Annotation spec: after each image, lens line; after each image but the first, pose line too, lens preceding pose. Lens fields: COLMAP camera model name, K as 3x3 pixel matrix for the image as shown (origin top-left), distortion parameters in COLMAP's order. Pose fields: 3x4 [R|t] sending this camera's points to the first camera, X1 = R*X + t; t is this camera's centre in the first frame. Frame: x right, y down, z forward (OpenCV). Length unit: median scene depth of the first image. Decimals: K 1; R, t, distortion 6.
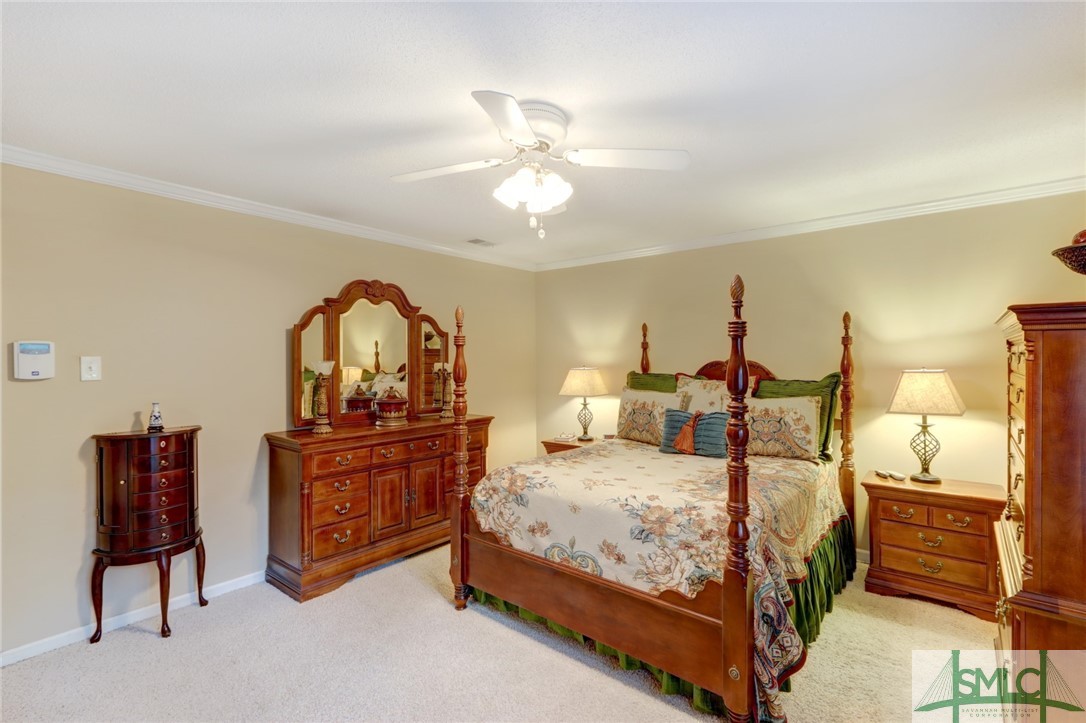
lens RADIAL K [[506.9, 0, 509.3], [0, 506.9, 349.1], [0, 0, 1]] dist [-0.001315, 0.004875]
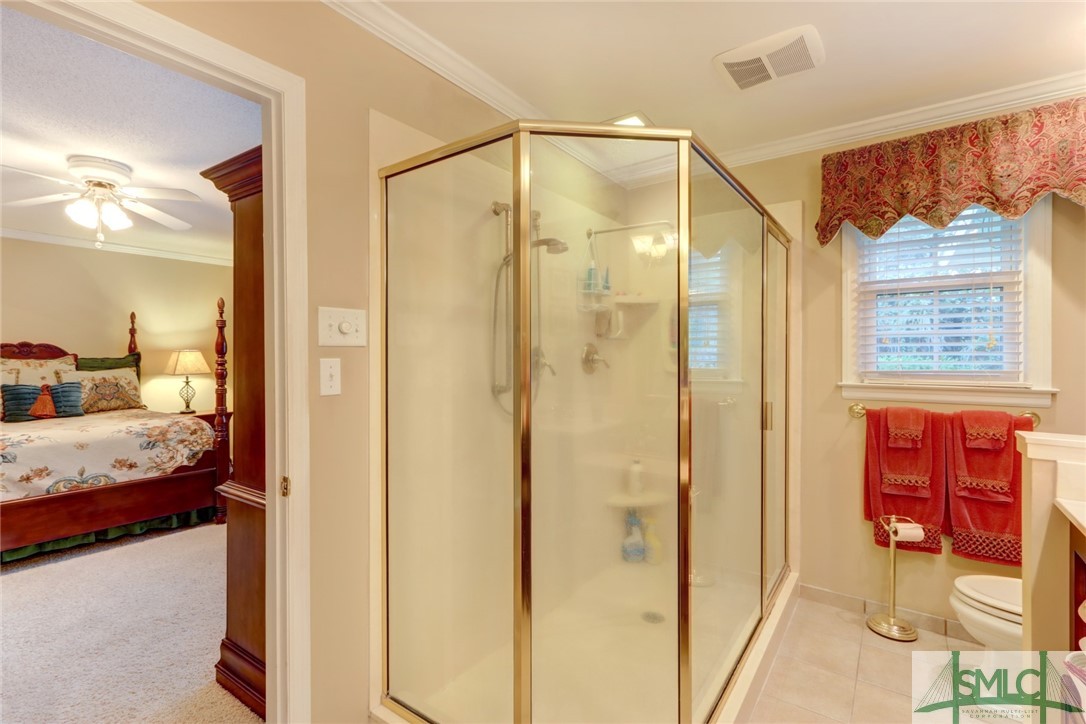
lens RADIAL K [[506.9, 0, 546.0], [0, 506.9, 364.5], [0, 0, 1]] dist [-0.001315, 0.004875]
pose [[-0.102895, -0.012419, 0.994615, -1.039324], [-0.015785, 0.999817, 0.010851, 0.050034], [-0.994567, -0.014583, -0.103073, -0.062359]]
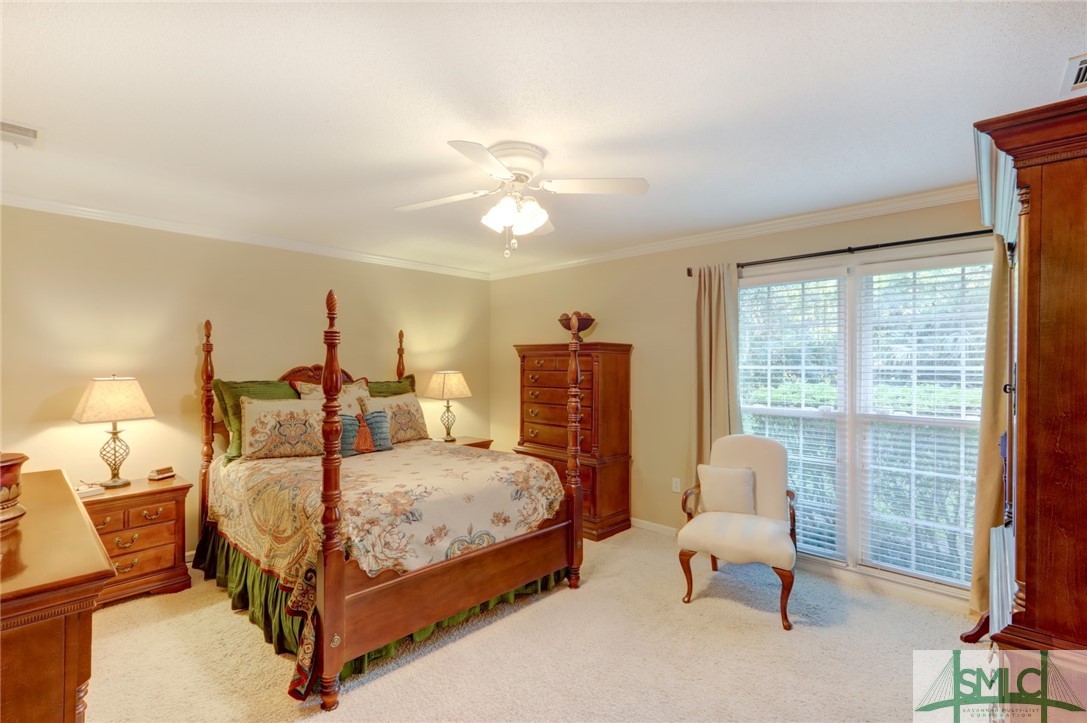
lens RADIAL K [[507.4, 0, 537.8], [0, 507.4, 373.1], [0, 0, 1]] dist [-0.001315, 0.004875]
pose [[0.035813, -0.013767, 0.999264, -0.759403], [-0.019527, 0.999705, 0.014473, 0.015712], [-0.999168, -0.020031, 0.035534, 0.636566]]
